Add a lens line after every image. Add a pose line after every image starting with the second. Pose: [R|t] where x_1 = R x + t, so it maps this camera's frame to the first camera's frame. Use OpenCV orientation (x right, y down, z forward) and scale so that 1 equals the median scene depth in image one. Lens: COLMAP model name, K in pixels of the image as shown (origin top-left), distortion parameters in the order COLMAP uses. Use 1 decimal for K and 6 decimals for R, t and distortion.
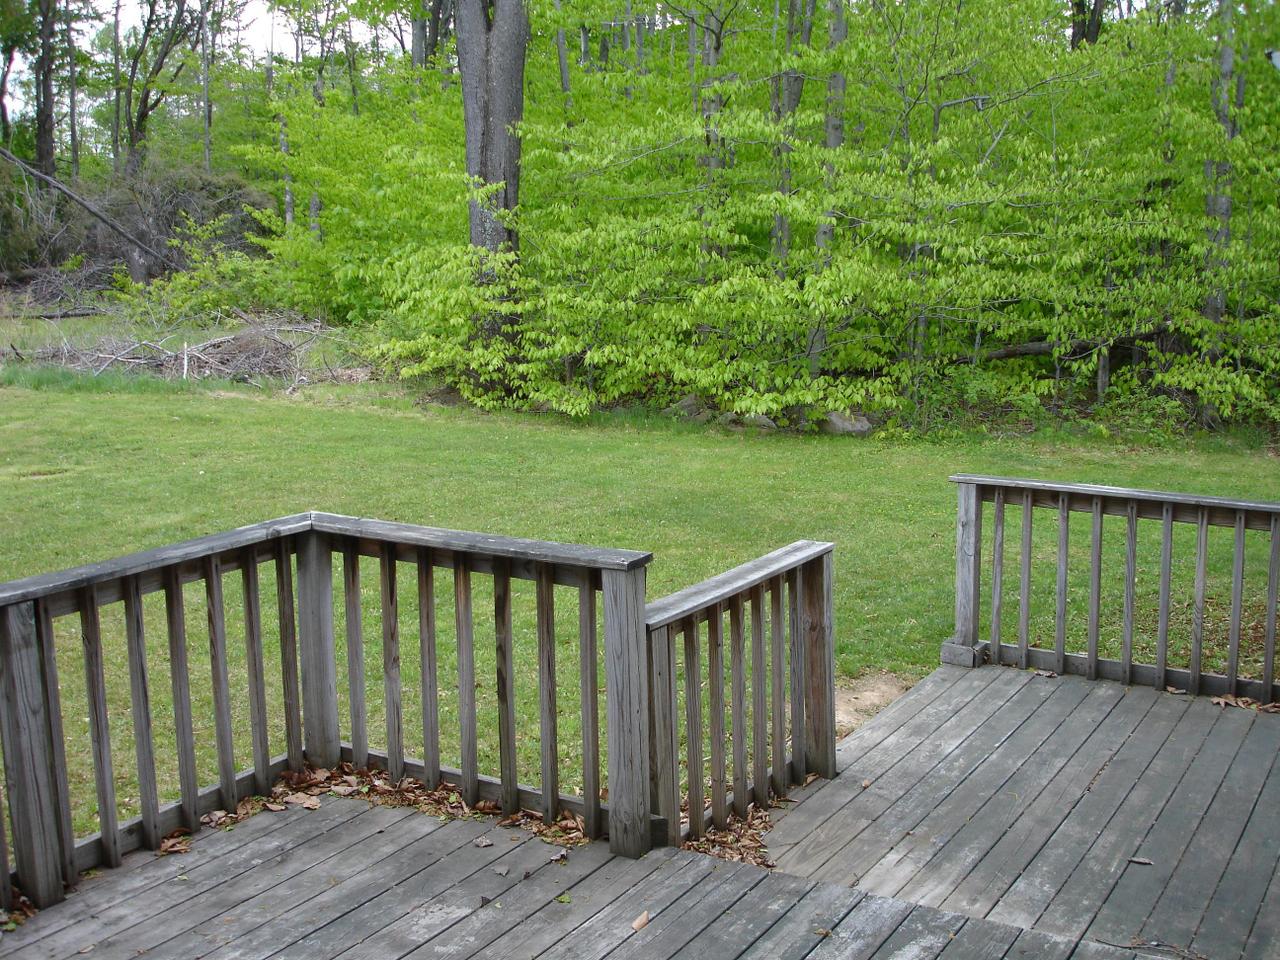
lens RADIAL K [[1410.4, 0, 636.5], [0, 1410.4, 487.6], [0, 0, 1]] dist [-0.022078, 0.000000]
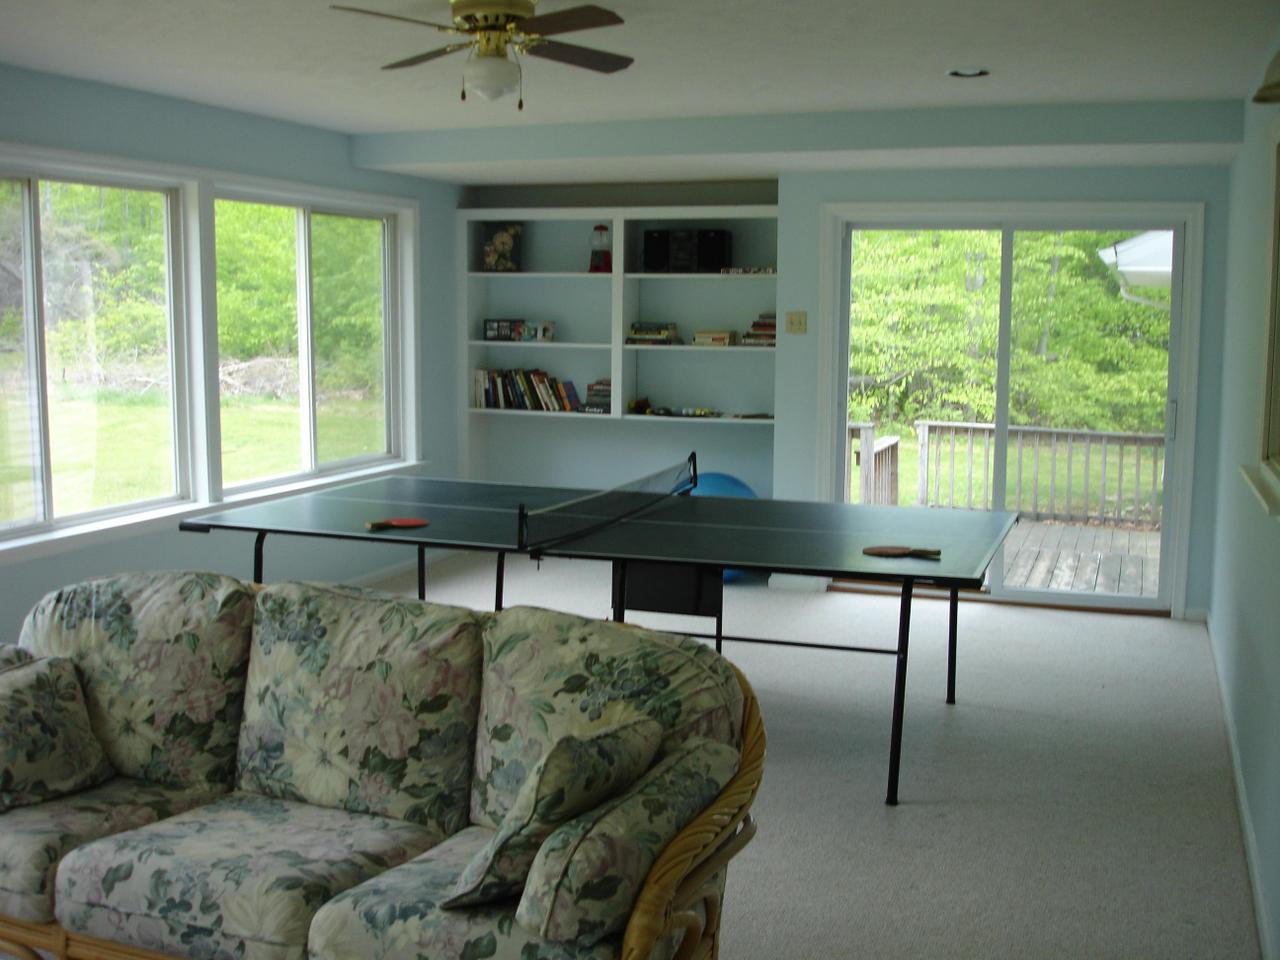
lens RADIAL K [[1410.4, 0, 644.1], [0, 1410.4, 472.7], [0, 0, 1]] dist [-0.022078, 0.000000]
pose [[0.977567, -0.005596, 0.210548, -0.253070], [0.015866, 0.998763, -0.047121, 0.066738], [-0.210024, 0.049404, 0.976447, -0.385368]]
